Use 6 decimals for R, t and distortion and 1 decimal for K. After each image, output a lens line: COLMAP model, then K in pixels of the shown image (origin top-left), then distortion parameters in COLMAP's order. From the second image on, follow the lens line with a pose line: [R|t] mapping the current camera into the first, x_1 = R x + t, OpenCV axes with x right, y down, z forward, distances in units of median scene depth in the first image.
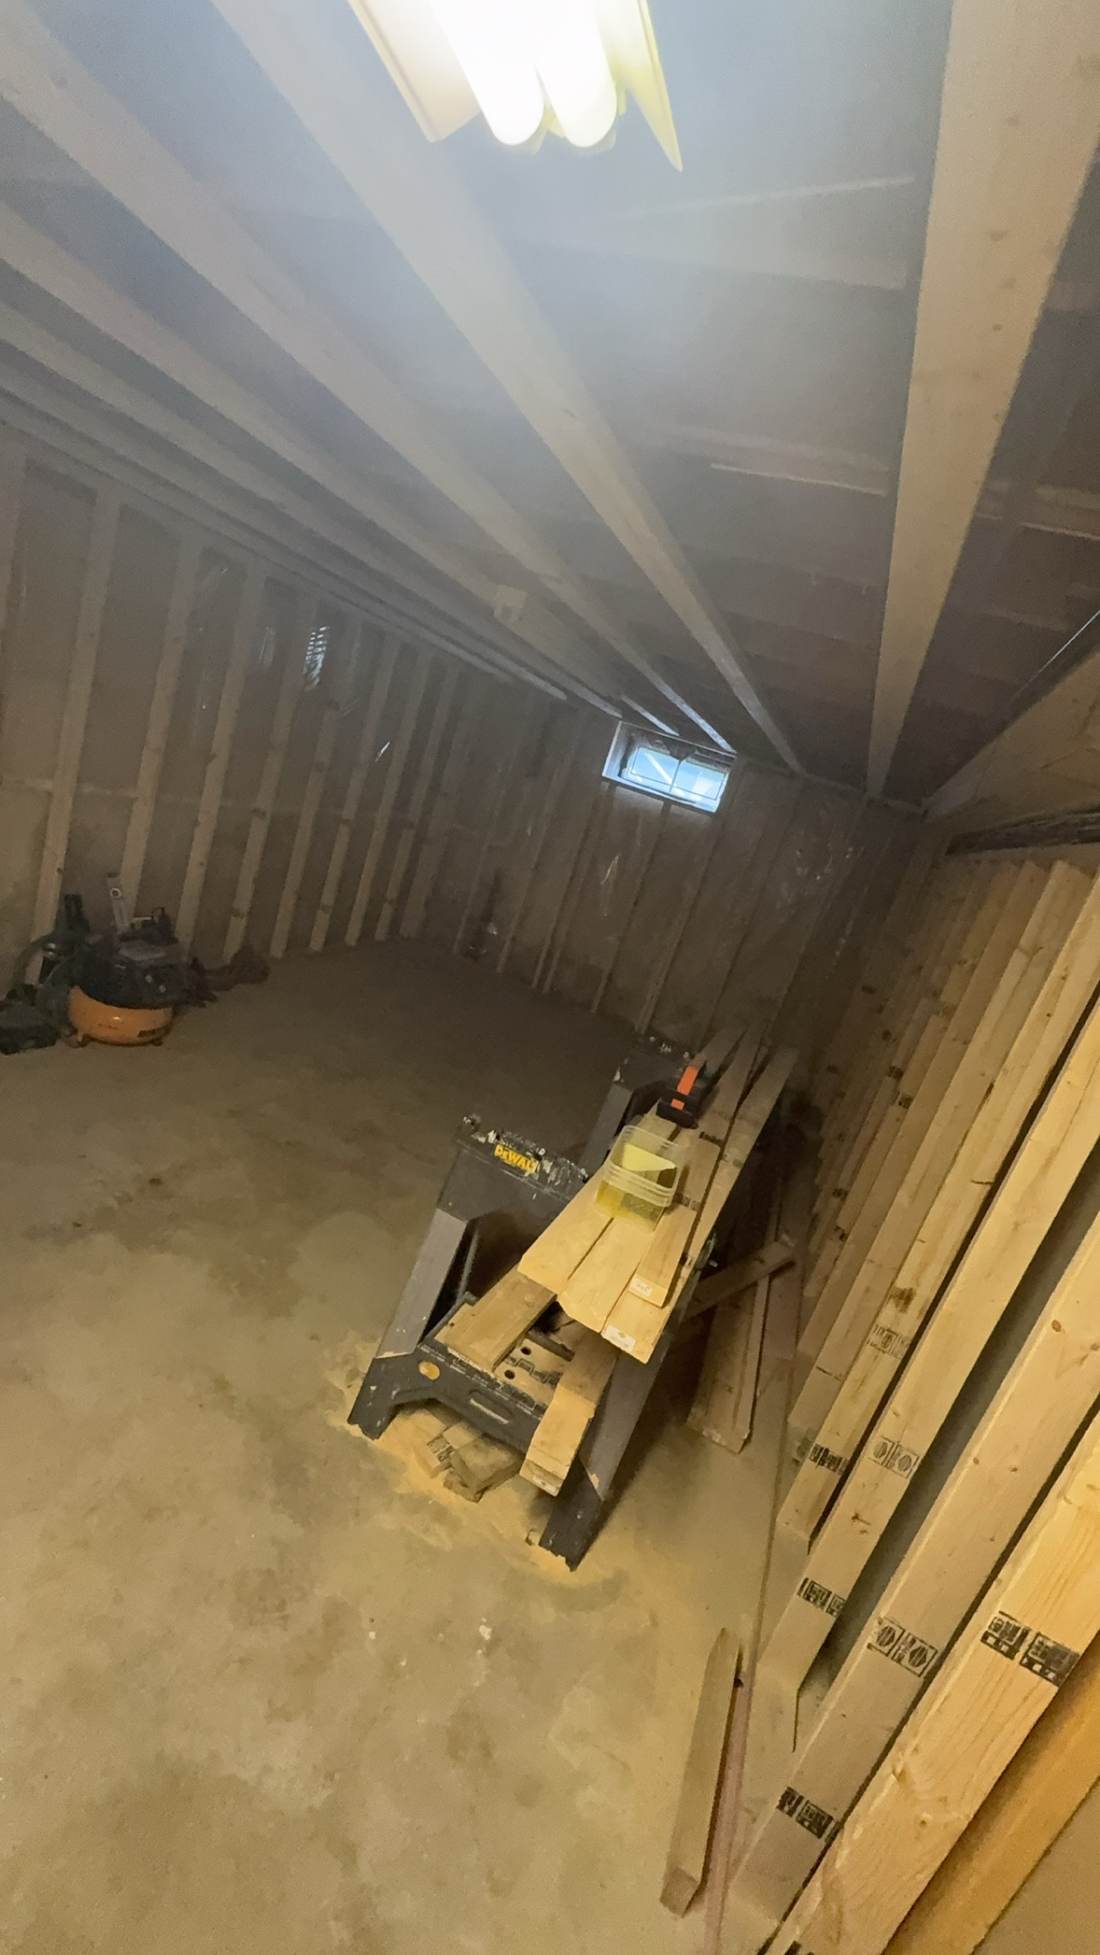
lens RADIAL K [[824.0, 0, 542.5], [0, 824.0, 983.0], [0, 0, 1]] dist [0.005016, 0.000449]
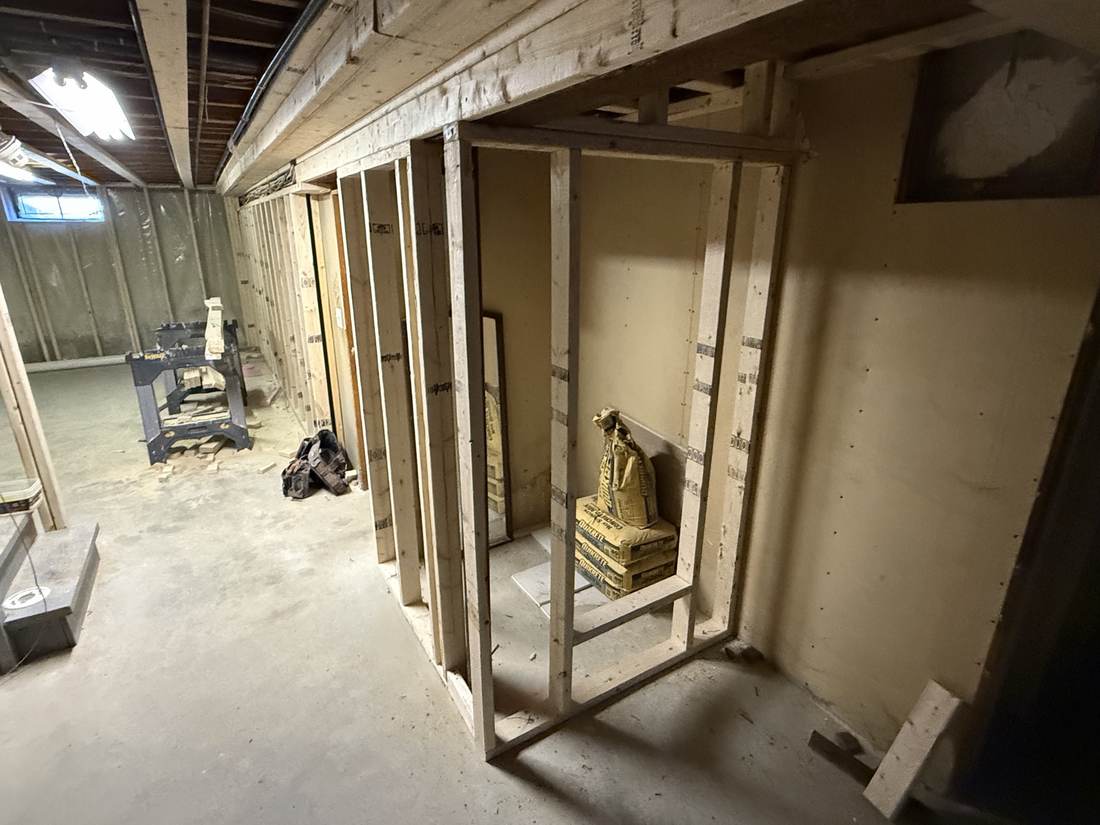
lens RADIAL K [[562.1, 0, 548.9], [0, 562.1, 412.0], [0, 0, 1]] dist [-0.005517, -0.001202]
pose [[0.577711, -0.526506, 0.623732, -0.232377], [0.386290, 0.849517, 0.359308, 0.085226], [-0.719049, 0.033366, 0.694158, -0.561163]]
